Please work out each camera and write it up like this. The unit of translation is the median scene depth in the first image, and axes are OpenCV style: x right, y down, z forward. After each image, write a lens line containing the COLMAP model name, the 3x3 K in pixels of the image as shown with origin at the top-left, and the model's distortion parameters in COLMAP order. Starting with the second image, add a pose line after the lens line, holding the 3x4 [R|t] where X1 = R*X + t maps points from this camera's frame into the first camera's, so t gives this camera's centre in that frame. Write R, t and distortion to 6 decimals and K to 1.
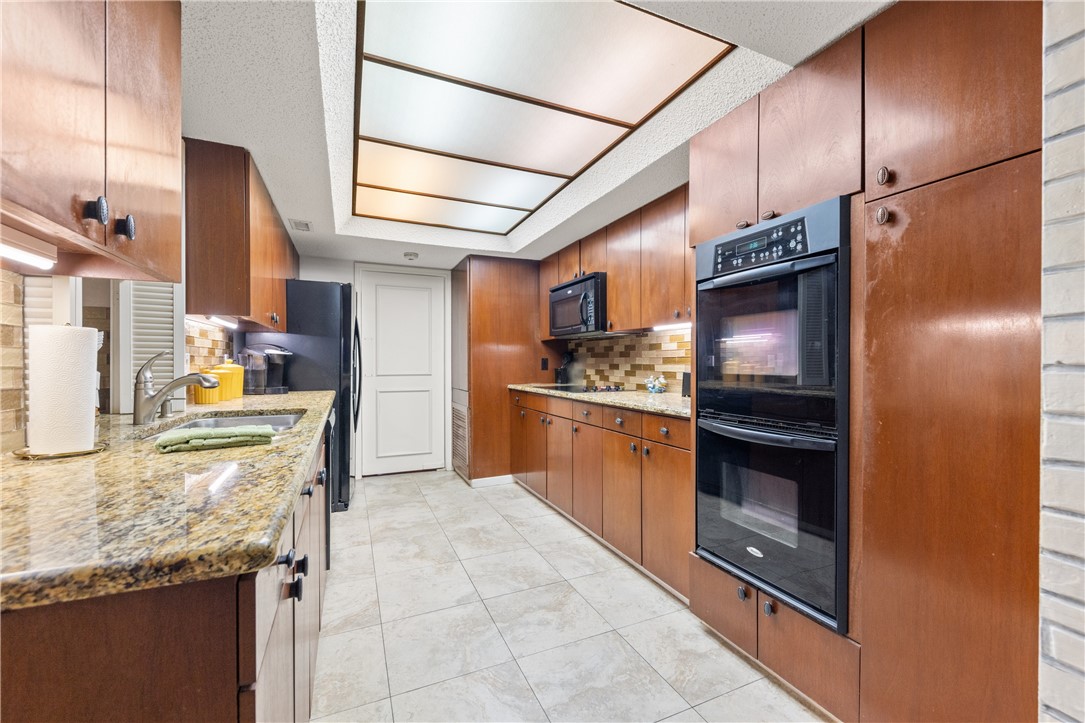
lens RADIAL K [[430.8, 0, 545.1], [0, 430.8, 364.0], [0, 0, 1]] dist [0.000776, 0.000236]
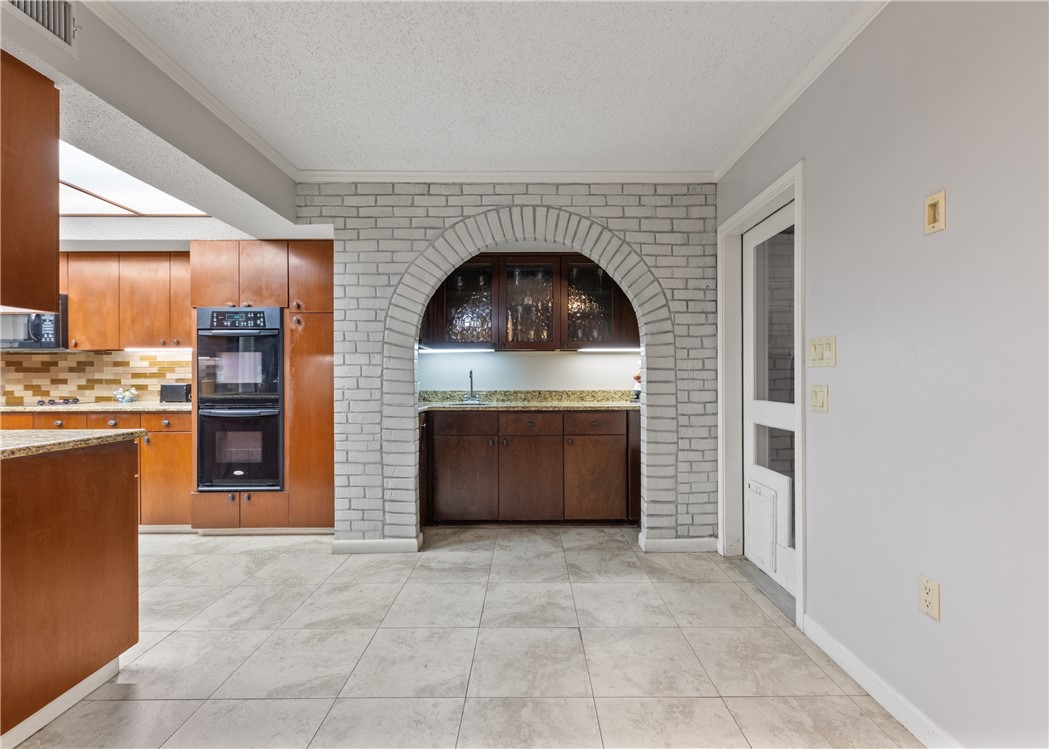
lens RADIAL K [[454.7, 0, 527.2], [0, 454.7, 377.0], [0, 0, 1]] dist [0.003522, 0.000452]
pose [[0.402668, -0.002175, 0.915343, -0.763341], [0.006612, 0.999978, -0.000533, 0.006390], [-0.915322, 0.006266, 0.402674, -0.902060]]
